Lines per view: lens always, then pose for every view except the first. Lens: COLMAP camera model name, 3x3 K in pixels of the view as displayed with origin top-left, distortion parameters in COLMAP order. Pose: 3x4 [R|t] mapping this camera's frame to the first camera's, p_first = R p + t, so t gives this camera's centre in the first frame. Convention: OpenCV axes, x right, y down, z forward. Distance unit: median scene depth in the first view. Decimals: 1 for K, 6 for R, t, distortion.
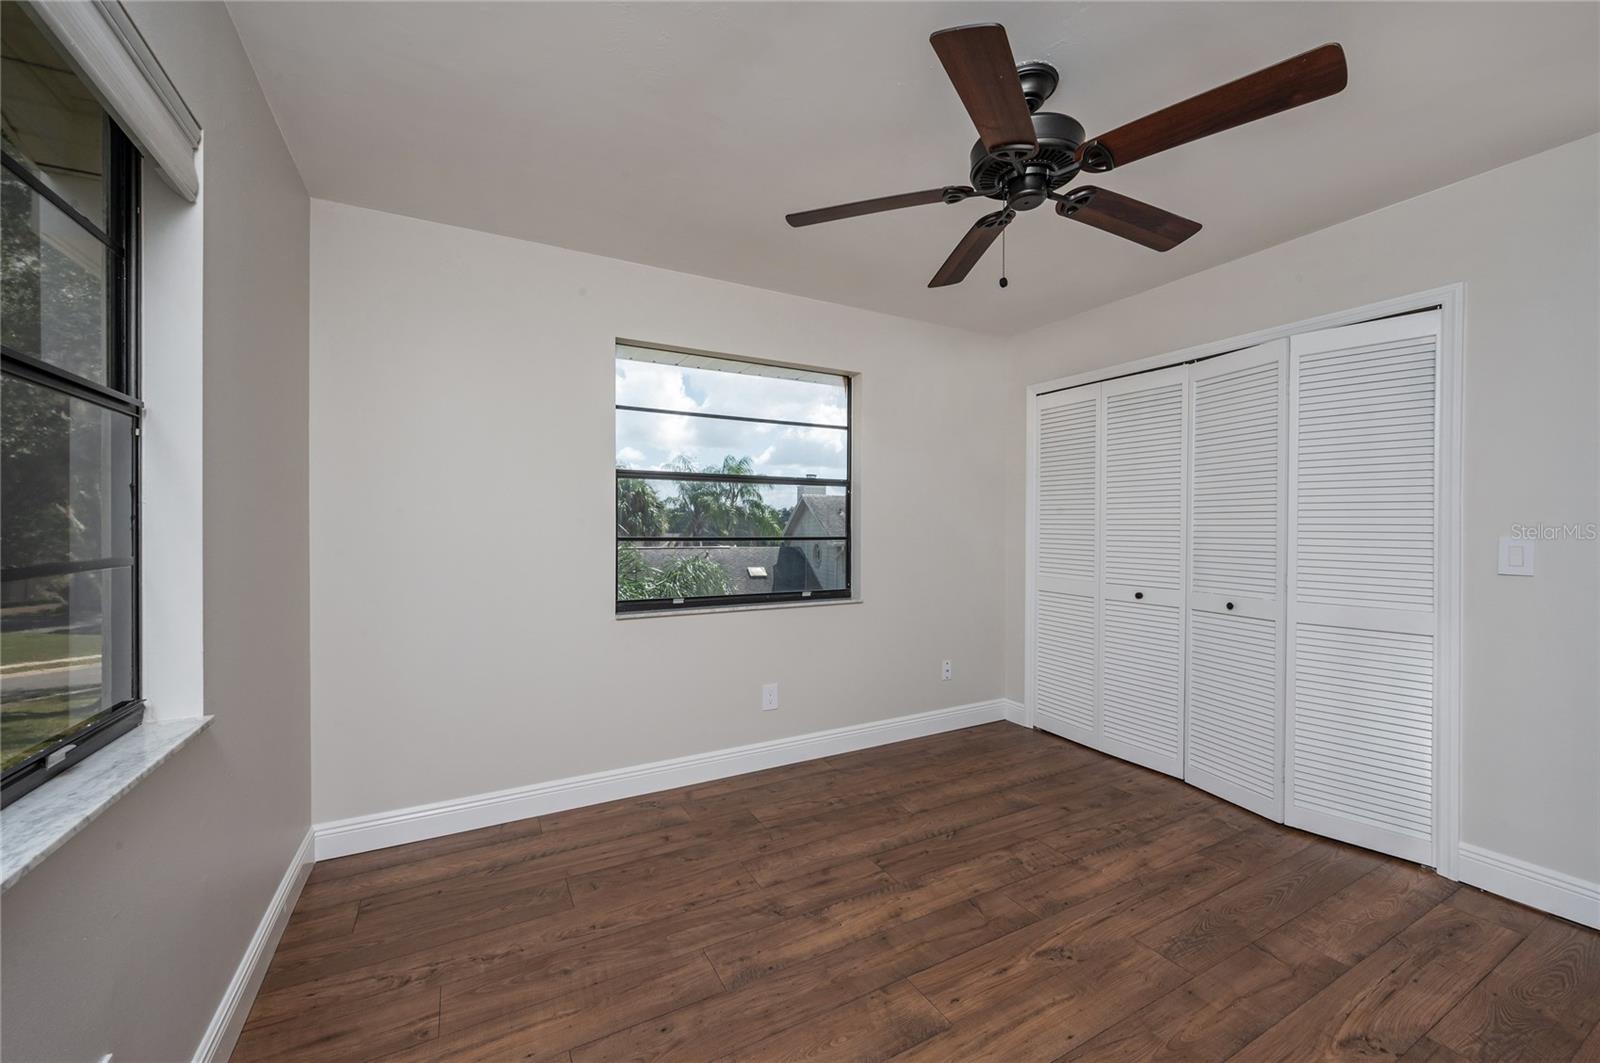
lens RADIAL K [[638.0, 0, 801.8], [0, 638.0, 533.9], [0, 0, 1]] dist [-0.001446, -0.000168]
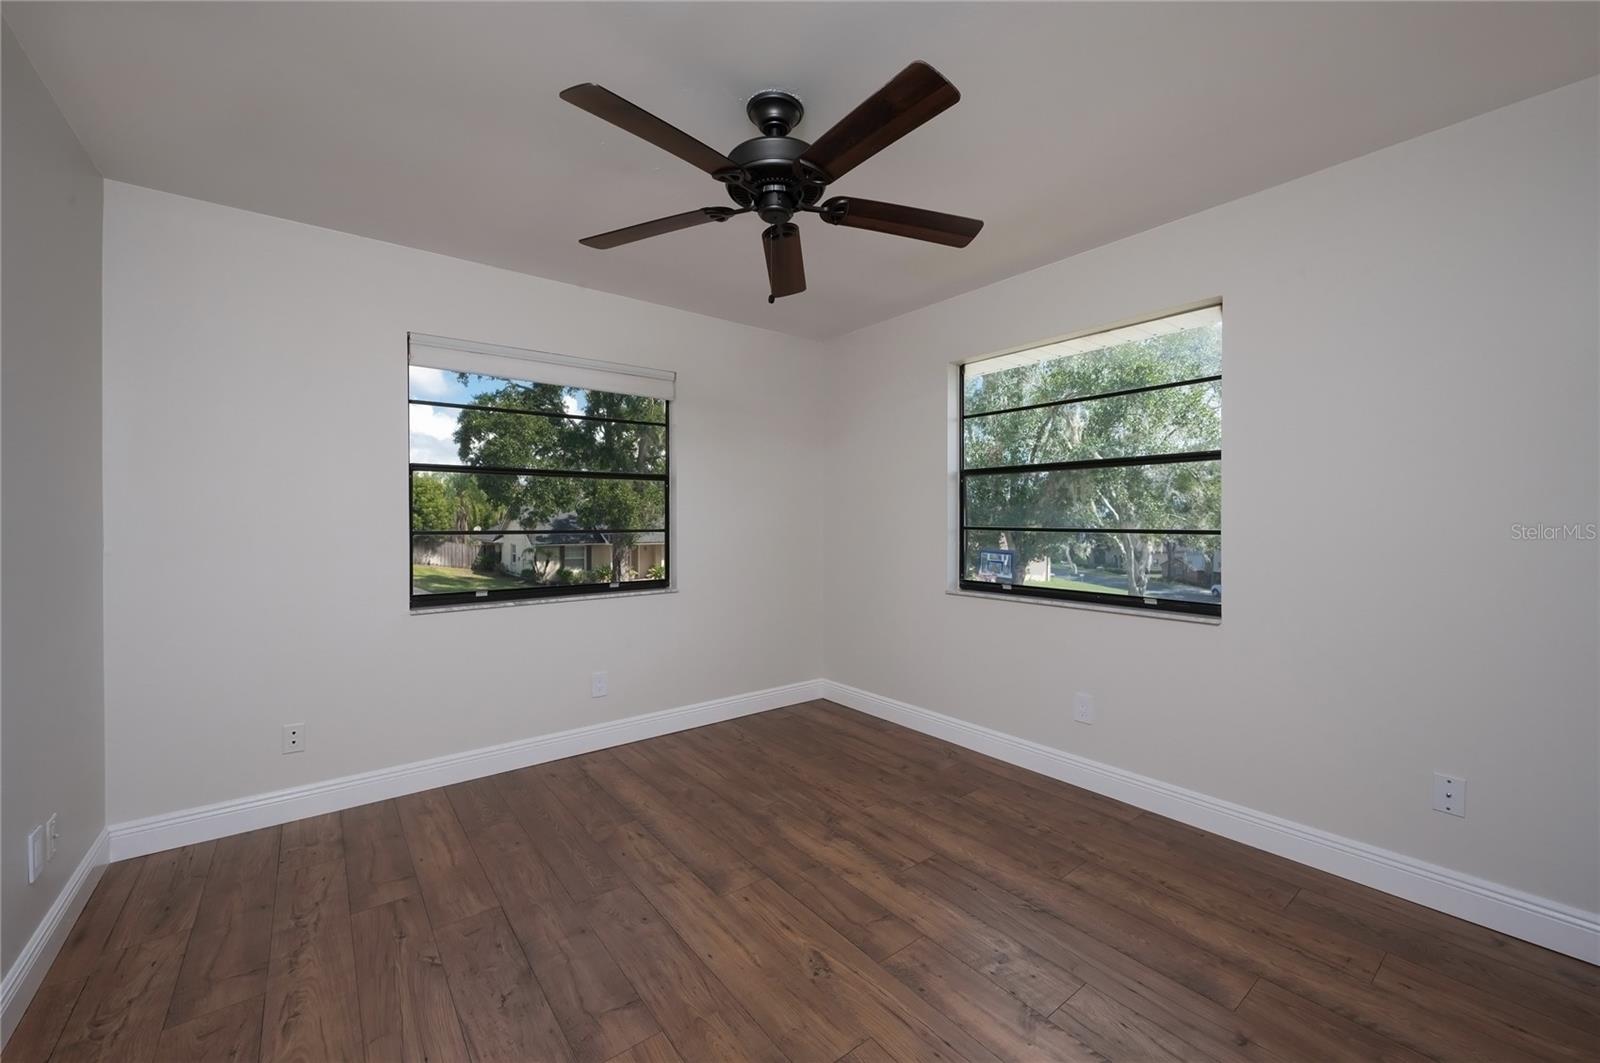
lens RADIAL K [[638.0, 0, 802.6], [0, 638.0, 523.6], [0, 0, 1]] dist [-0.001446, -0.000168]
pose [[0.149746, 0.007919, -0.988693, 1.116226], [-0.010632, 0.999923, 0.006399, -0.004961], [0.988667, 0.009553, 0.149819, 0.692280]]
